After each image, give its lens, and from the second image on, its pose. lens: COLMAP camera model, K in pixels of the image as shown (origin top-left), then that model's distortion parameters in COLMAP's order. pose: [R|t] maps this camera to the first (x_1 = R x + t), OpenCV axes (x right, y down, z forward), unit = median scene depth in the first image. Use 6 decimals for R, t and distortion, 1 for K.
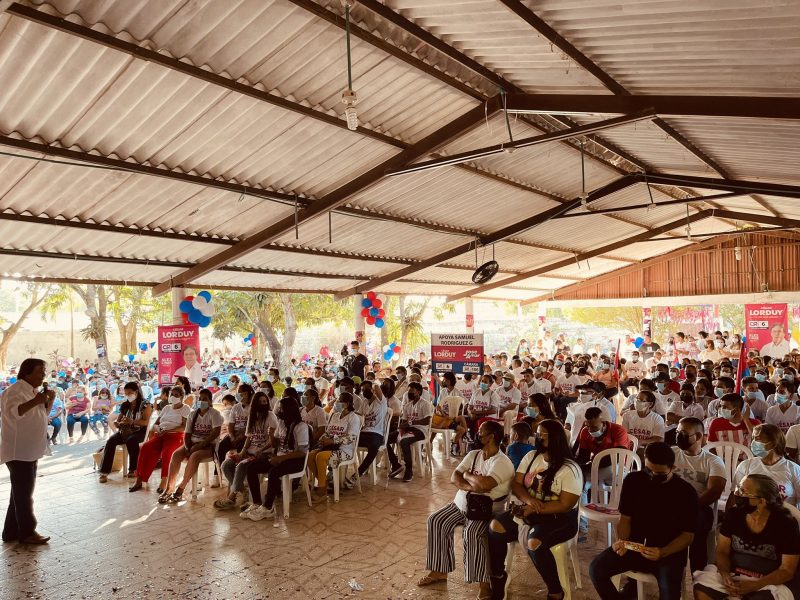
lens RADIAL K [[606.0, 0, 393.1], [0, 606.0, 305.0], [0, 0, 1]] dist [0.068113, -0.082161]
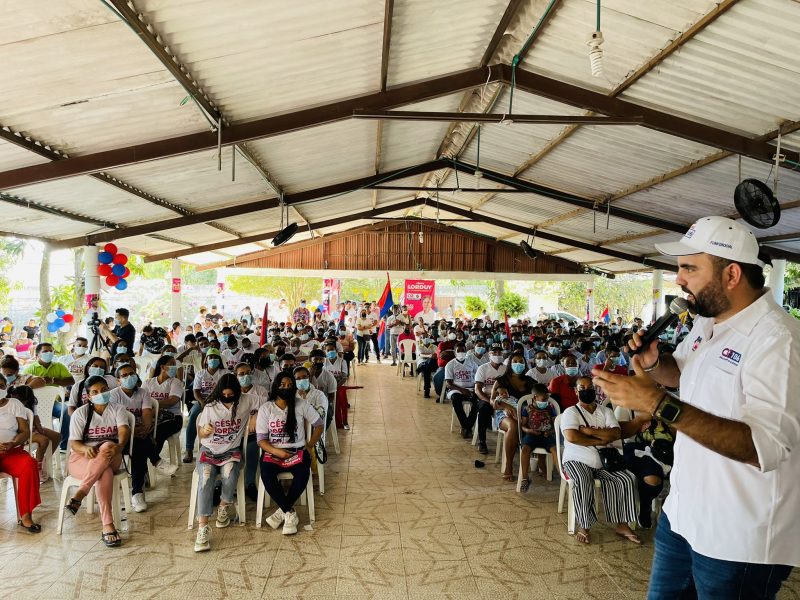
lens RADIAL K [[606.0, 0, 393.9], [0, 606.0, 299.6], [0, 0, 1]] dist [0.068113, -0.082161]
pose [[0.741208, 0.020443, 0.670964, -0.308524], [-0.048149, 0.998581, 0.022765, 0.015521], [-0.669546, -0.049179, 0.741141, 0.164356]]
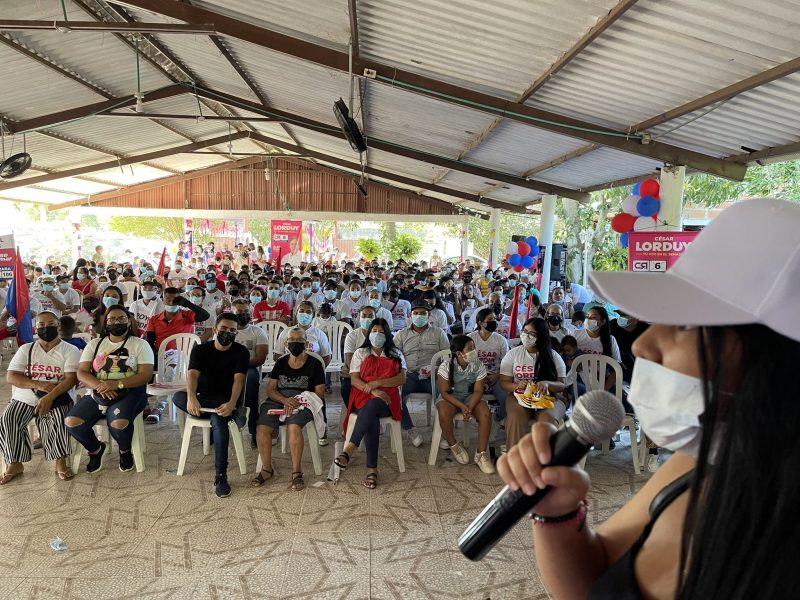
lens RADIAL K [[606.0, 0, 404.0], [0, 606.0, 301.4], [0, 0, 1]] dist [0.068113, -0.082161]
pose [[0.735577, -0.042002, 0.676138, -0.035627], [-0.047854, 0.992361, 0.113706, 0.011326], [-0.675749, -0.115995, 0.727948, -0.034972]]
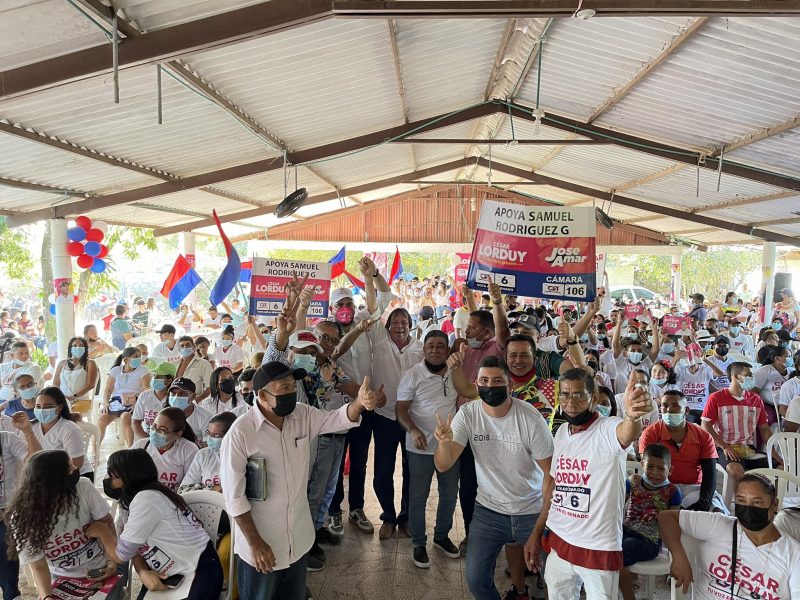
lens RADIAL K [[606.0, 0, 400.2], [0, 606.0, 299.2], [0, 0, 1]] dist [0.068113, -0.082161]
pose [[0.801232, -0.010770, 0.598258, -0.164202], [-0.046320, 0.995721, 0.079960, -0.001911], [-0.596559, -0.091778, 0.797304, 0.277906]]
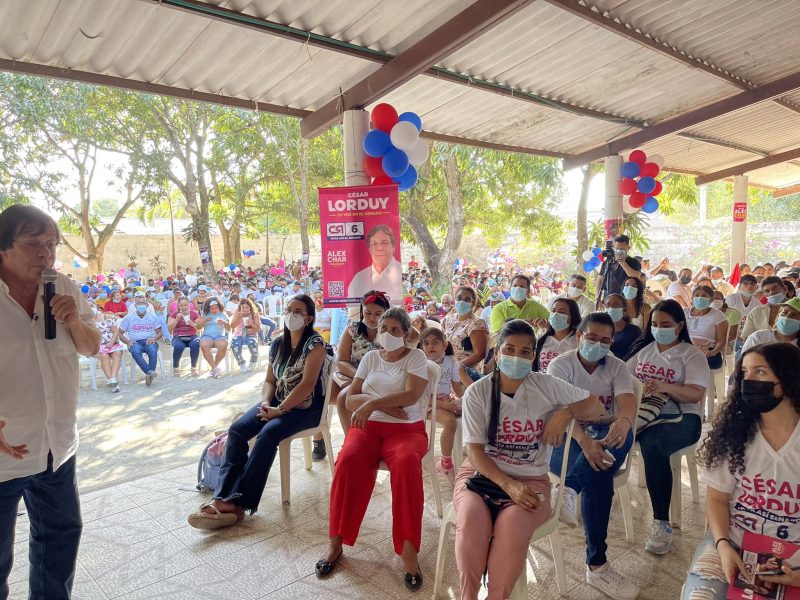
lens RADIAL K [[606.0, 0, 394.9], [0, 606.0, 300.1], [0, 0, 1]] dist [0.068113, -0.082161]
pose [[0.990569, 0.021440, -0.135324, -0.193251], [-0.003658, 0.991466, 0.130310, 0.046901], [0.136963, -0.128587, 0.982195, 0.382175]]
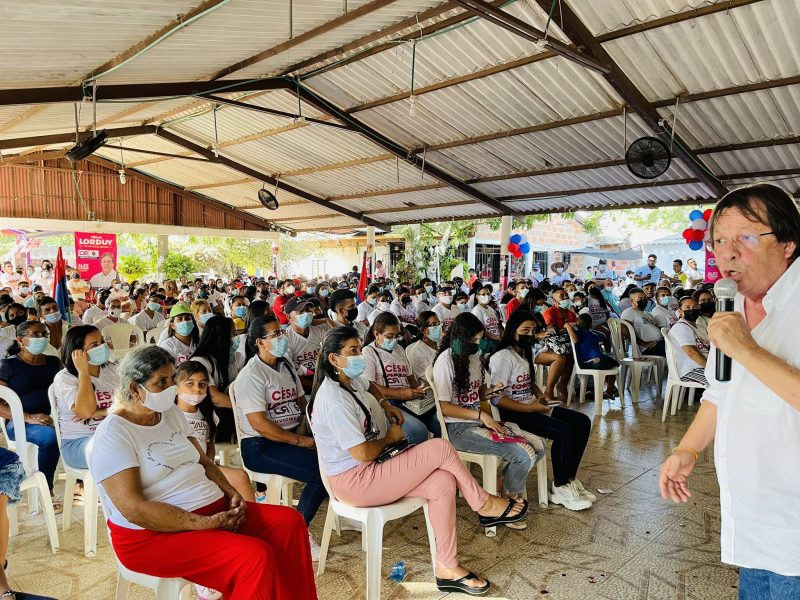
lens RADIAL K [[606.0, 0, 399.3], [0, 606.0, 306.0], [0, 0, 1]] dist [0.068113, -0.082161]
pose [[0.082709, -0.047730, 0.995430, -0.404763], [-0.031067, 0.998243, 0.050447, 0.061966], [-0.996089, -0.035098, 0.081081, 0.547328]]
